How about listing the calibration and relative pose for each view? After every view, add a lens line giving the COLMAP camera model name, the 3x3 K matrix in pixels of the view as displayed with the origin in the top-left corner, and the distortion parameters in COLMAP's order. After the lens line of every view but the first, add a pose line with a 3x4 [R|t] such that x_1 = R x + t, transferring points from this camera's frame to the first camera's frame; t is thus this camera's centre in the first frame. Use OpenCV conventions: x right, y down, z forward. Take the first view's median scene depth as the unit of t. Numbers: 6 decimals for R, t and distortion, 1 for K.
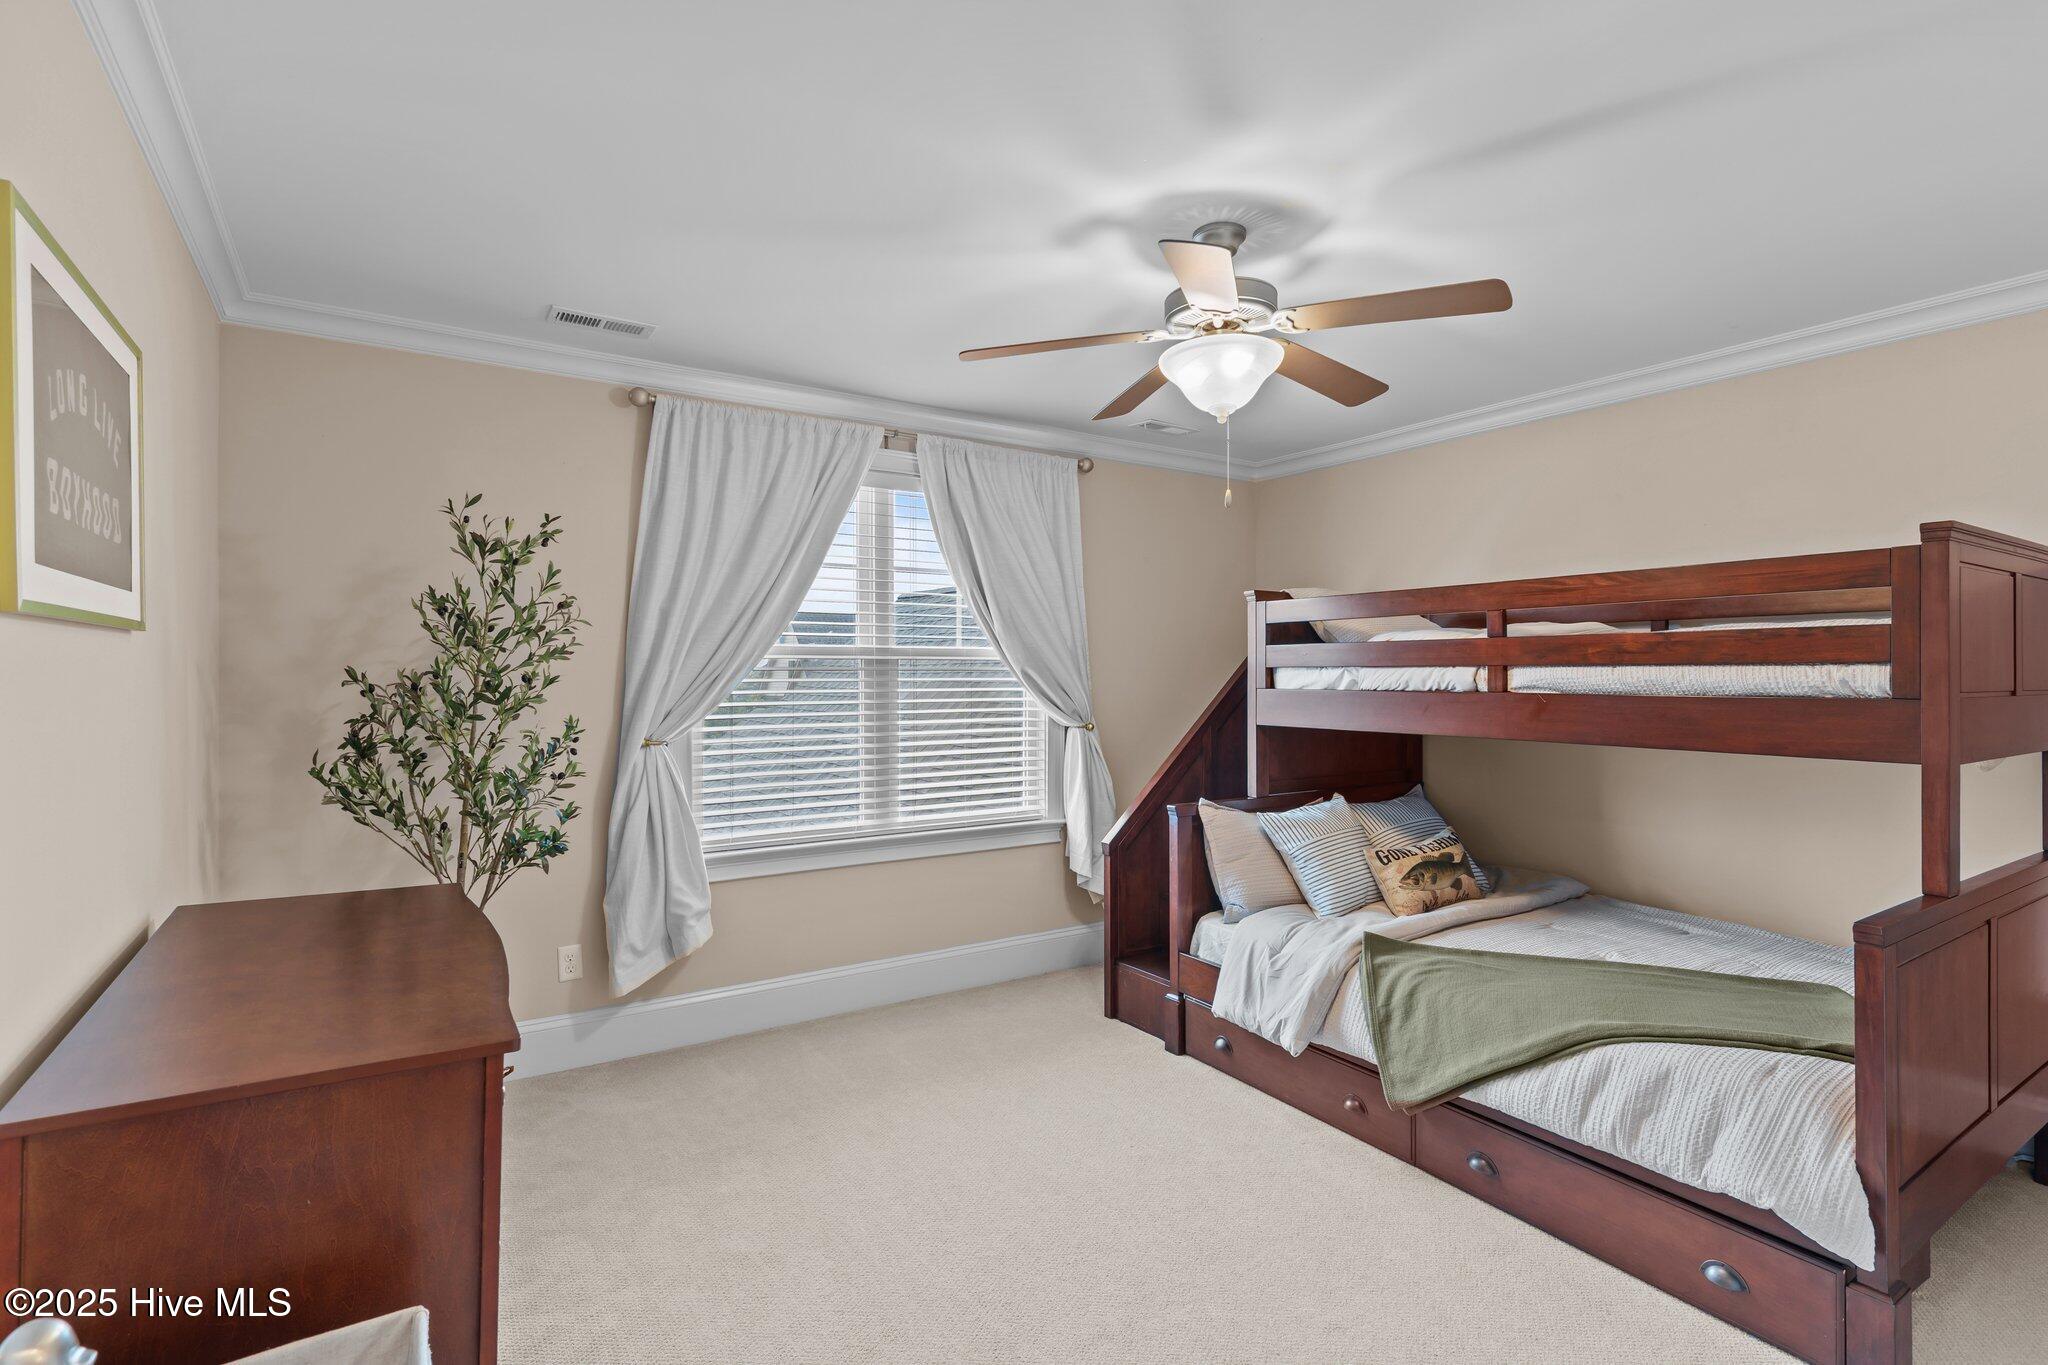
lens RADIAL K [[979.7, 0, 1021.3], [0, 979.7, 672.2], [0, 0, 1]] dist [0.000182, -0.000233]
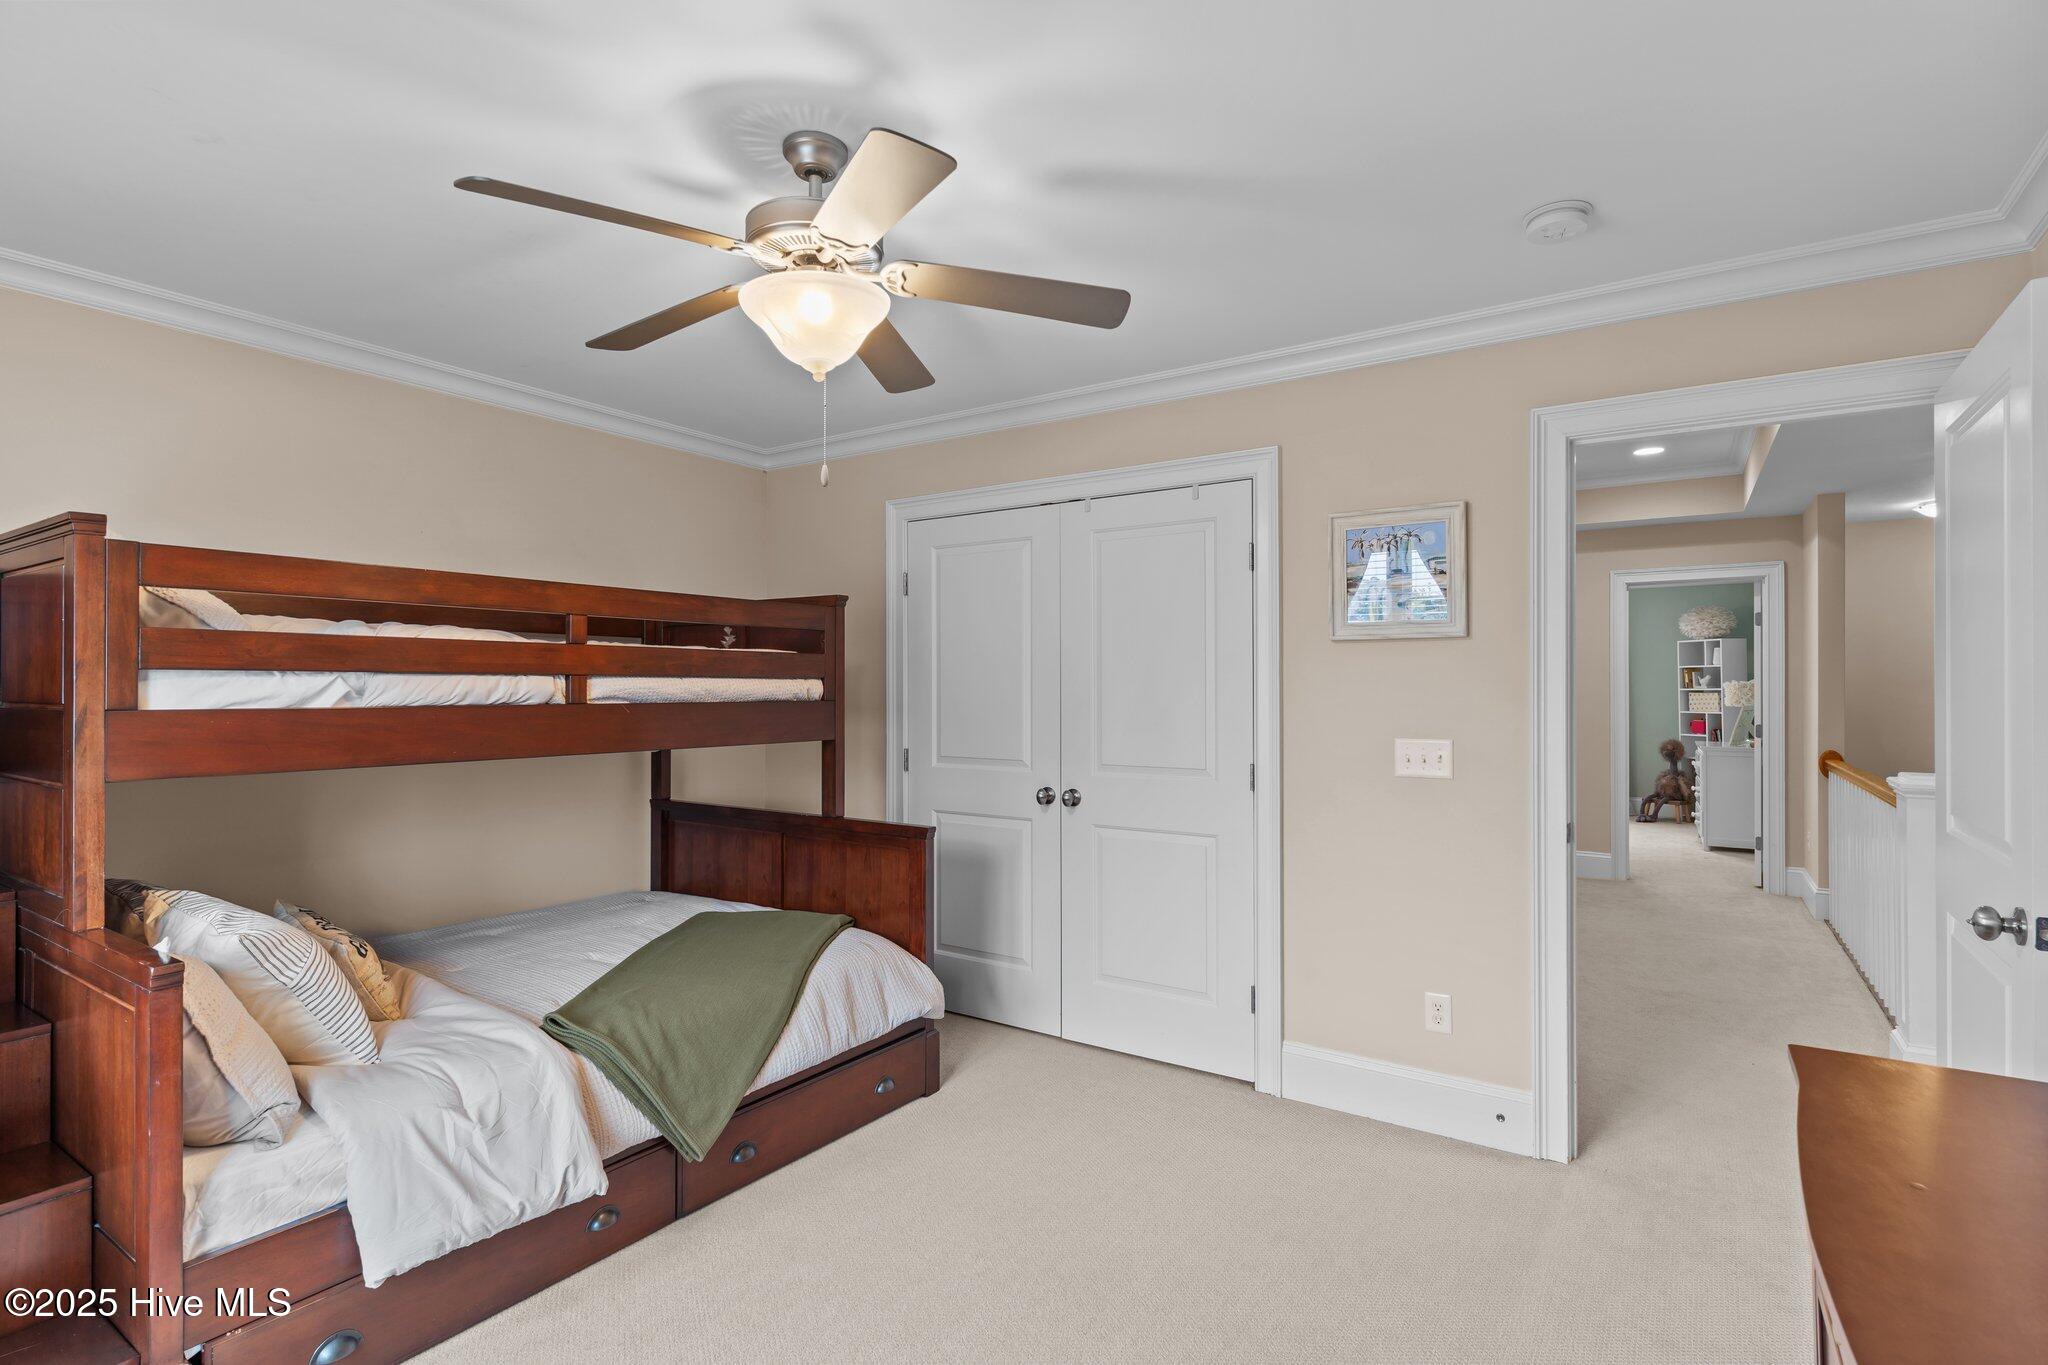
lens RADIAL K [[977.2, 0, 1024.0], [0, 977.2, 682.5], [0, 0, 1]] dist [-0.000848, -0.000066]
pose [[-0.392674, 0.008161, 0.919642, -0.552211], [0.004006, 0.999966, -0.007164, 0.009083], [-0.919669, 0.000871, -0.392693, 1.032869]]
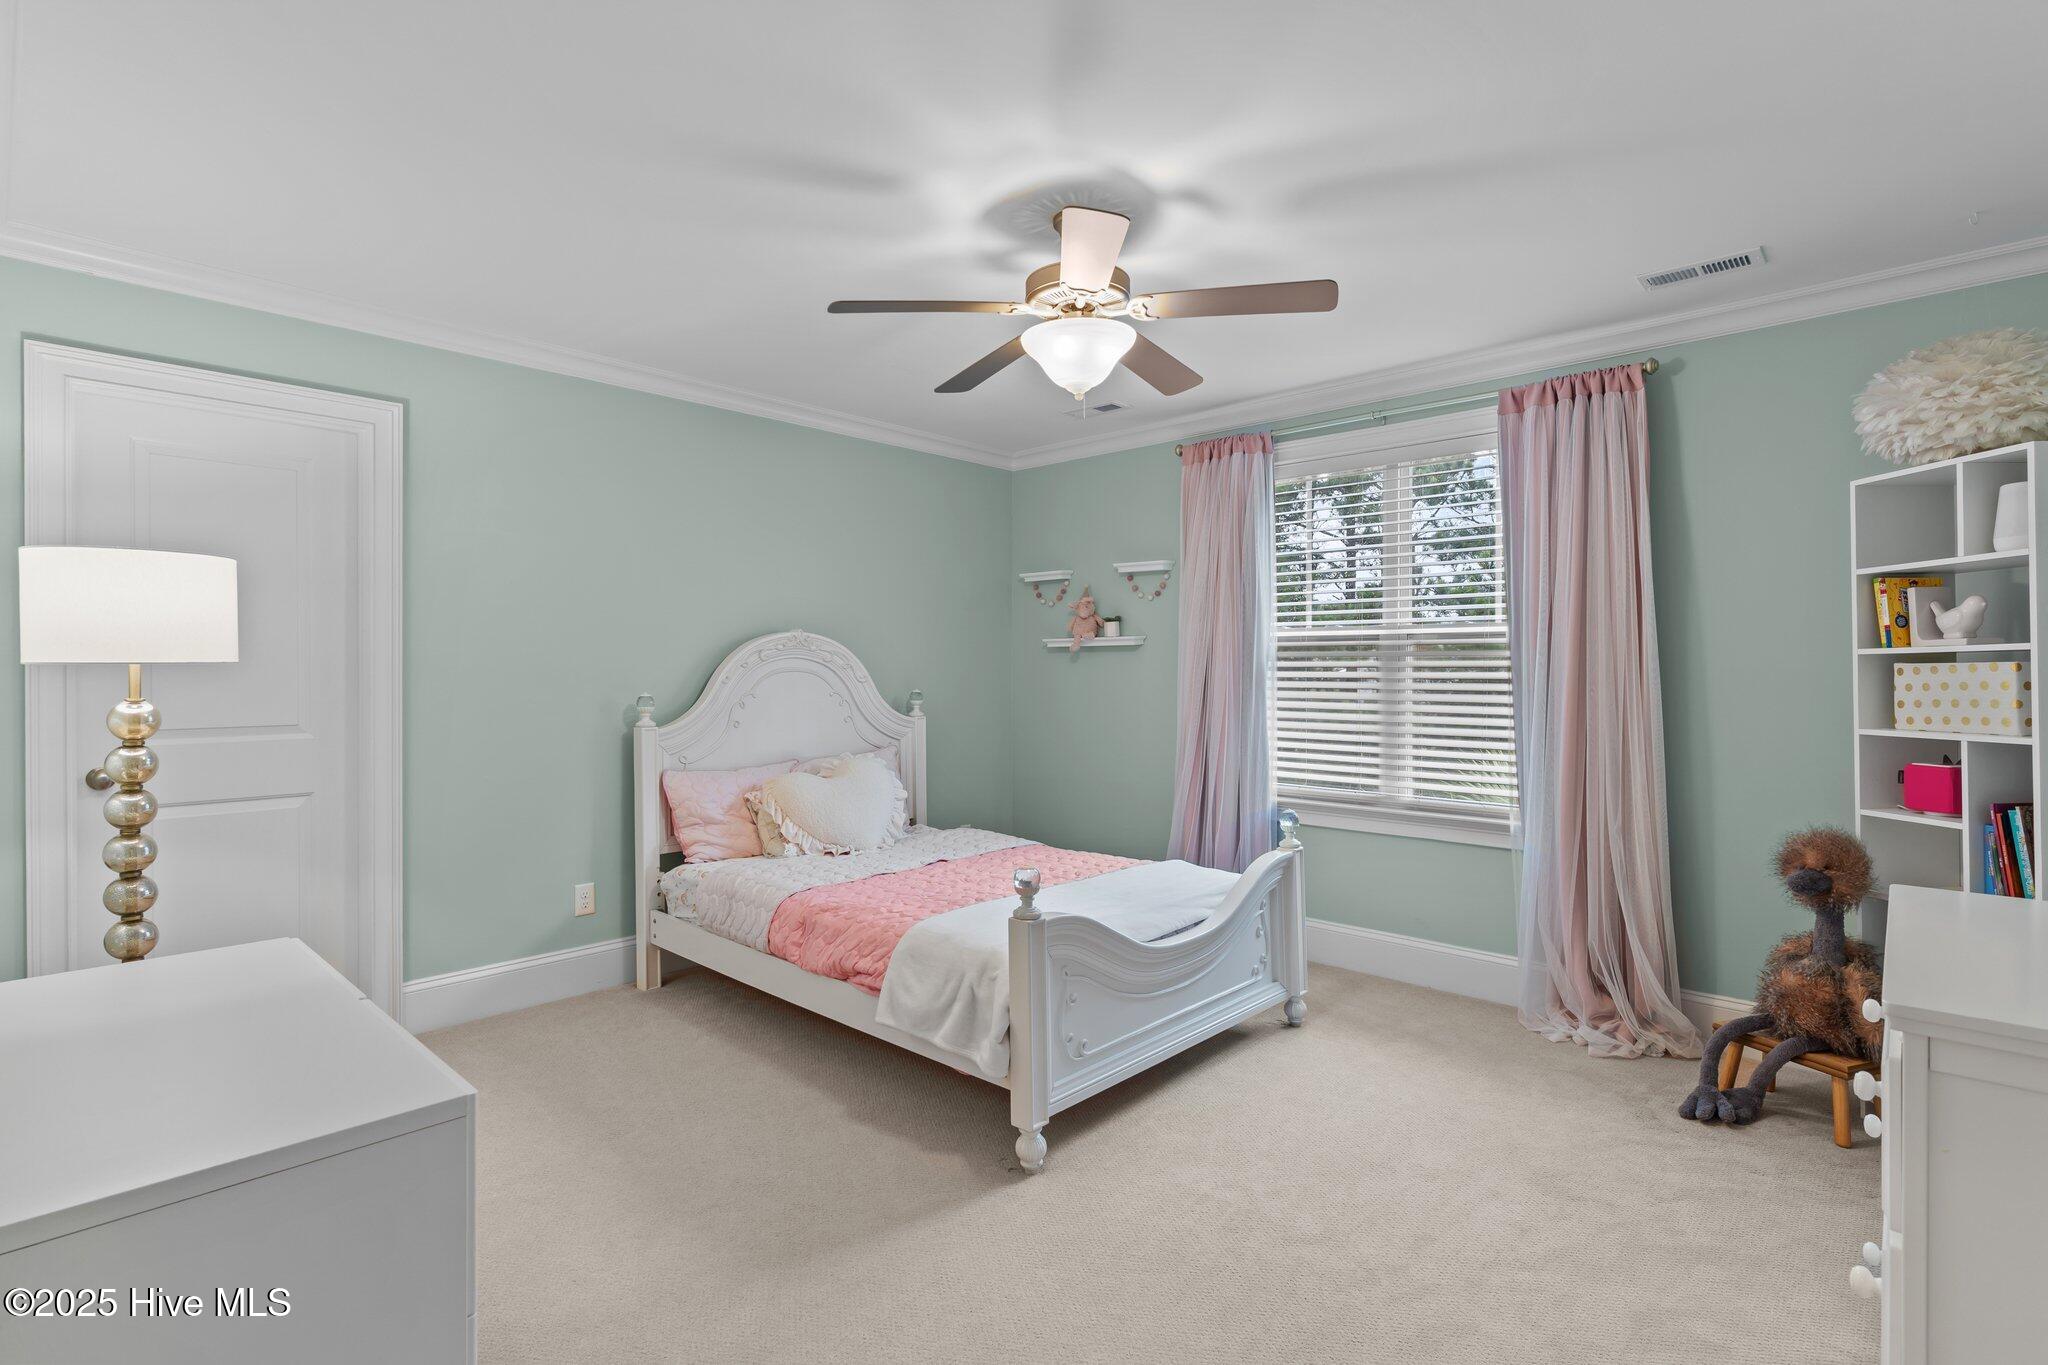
lens RADIAL K [[979.7, 0, 1021.3], [0, 979.7, 672.2], [0, 0, 1]] dist [0.000182, -0.000233]
pose [[-0.236643, 0.000299, 0.971597, -0.413105], [0.000999, 0.999999, -0.000064, 0.011769], [-0.971596, 0.000956, -0.236644, 0.808106]]
